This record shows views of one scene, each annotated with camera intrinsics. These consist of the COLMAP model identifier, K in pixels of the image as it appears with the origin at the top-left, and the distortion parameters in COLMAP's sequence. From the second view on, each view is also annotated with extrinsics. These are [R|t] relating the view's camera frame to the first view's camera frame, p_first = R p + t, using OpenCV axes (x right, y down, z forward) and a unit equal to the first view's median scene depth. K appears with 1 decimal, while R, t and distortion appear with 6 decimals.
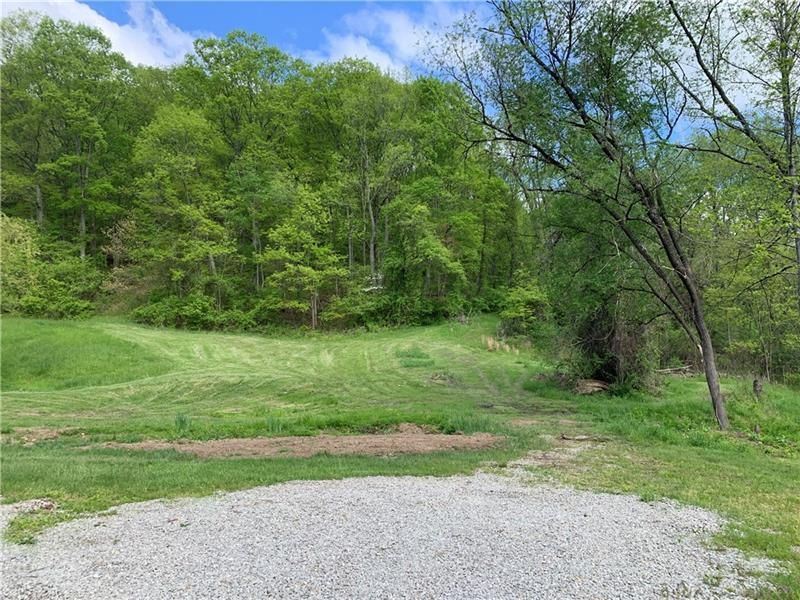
lens RADIAL K [[609.7, 0, 403.6], [0, 609.7, 295.4], [0, 0, 1]] dist [0.034492, -0.029791]
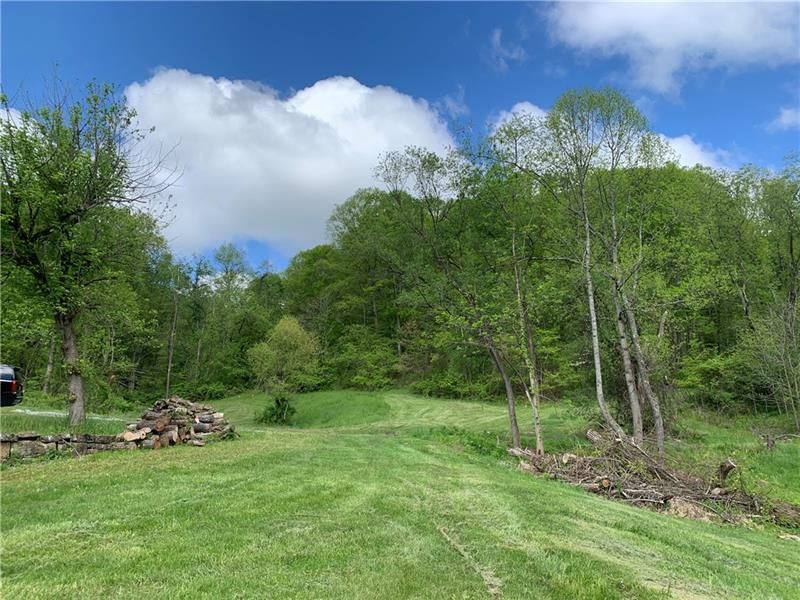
lens RADIAL K [[609.7, 0, 403.6], [0, 609.7, 295.4], [0, 0, 1]] dist [0.034492, -0.029791]
pose [[0.803465, -0.105589, -0.585914, 0.386185], [0.026565, 0.989525, -0.141897, 0.019710], [0.594759, 0.098444, 0.797854, -0.144539]]
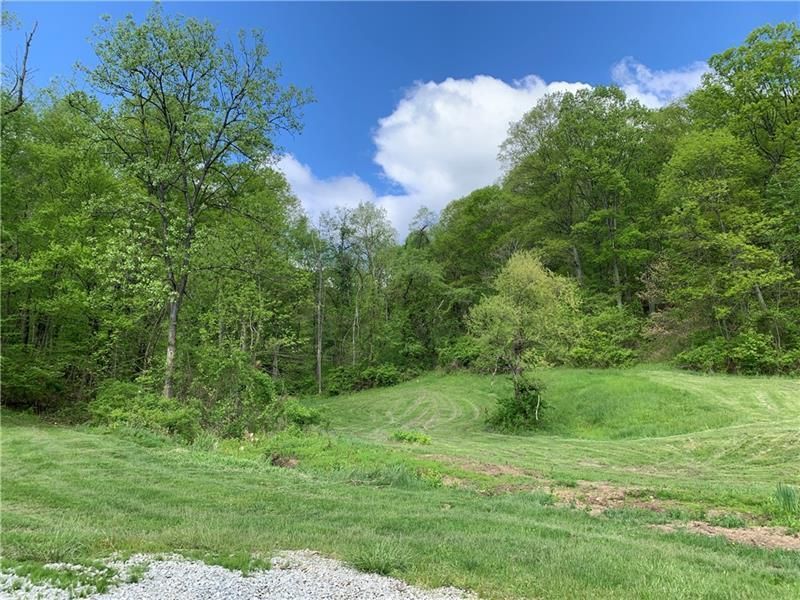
lens RADIAL K [[609.7, 0, 403.6], [0, 609.7, 295.4], [0, 0, 1]] dist [0.034492, -0.029791]
pose [[0.677608, -0.128954, -0.724029, -0.034349], [0.070777, 0.991372, -0.110331, 0.006990], [0.732009, 0.023516, 0.680889, 0.055805]]
